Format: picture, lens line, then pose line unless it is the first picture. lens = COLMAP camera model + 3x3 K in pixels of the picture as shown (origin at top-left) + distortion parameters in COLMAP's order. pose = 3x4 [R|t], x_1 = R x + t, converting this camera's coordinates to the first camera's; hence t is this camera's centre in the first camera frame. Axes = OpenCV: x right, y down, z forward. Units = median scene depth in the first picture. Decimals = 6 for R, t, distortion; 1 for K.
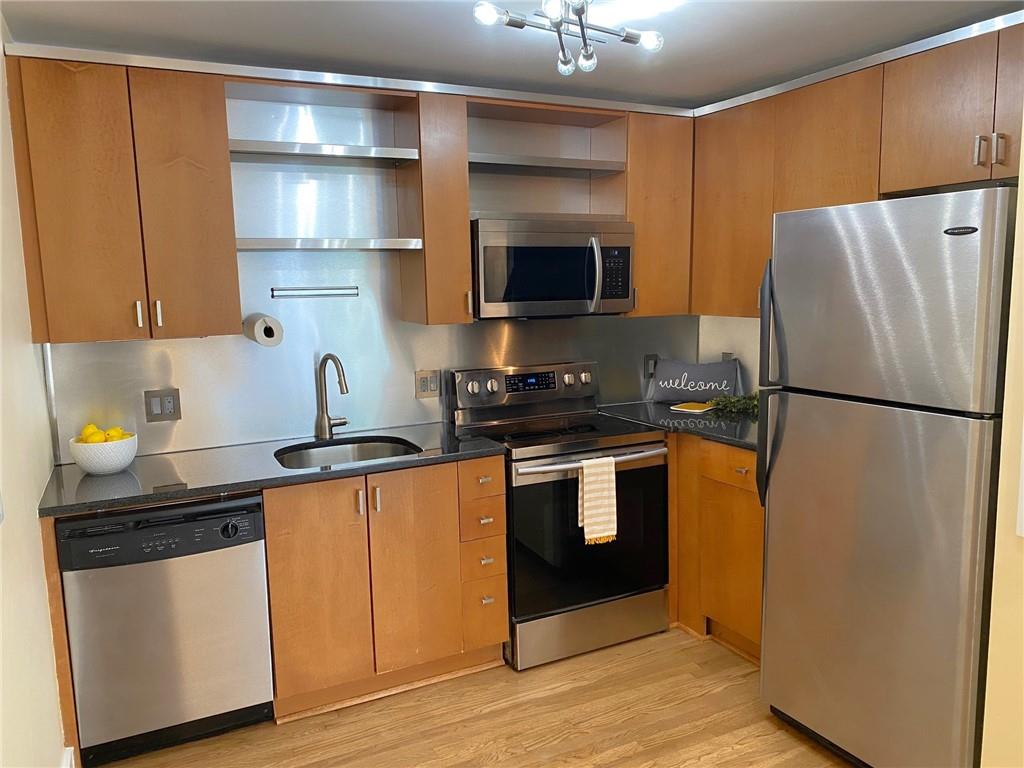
lens RADIAL K [[796.4, 0, 511.0], [0, 796.4, 394.7], [0, 0, 1]] dist [0.022796, -0.055204]
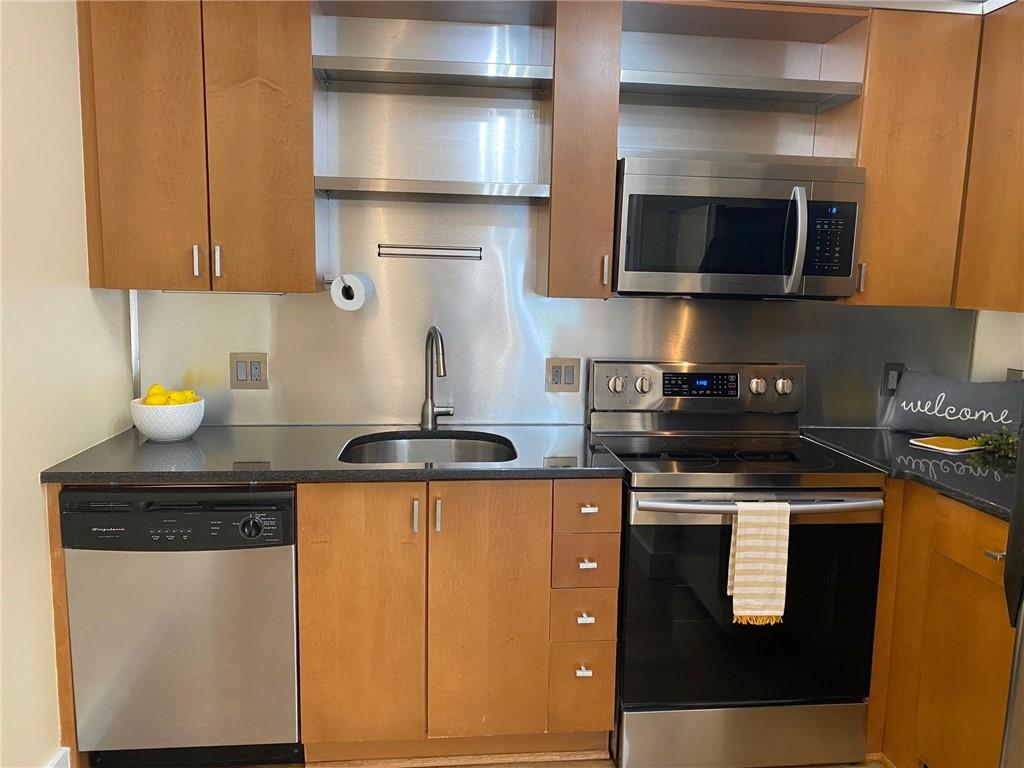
lens RADIAL K [[796.4, 0, 502.7], [0, 796.4, 385.3], [0, 0, 1]] dist [0.022796, -0.055204]
pose [[0.930319, 0.093227, -0.354703, 0.133783], [-0.094718, 0.995417, 0.013199, -0.008728], [0.354308, 0.021318, 0.934886, 0.268161]]
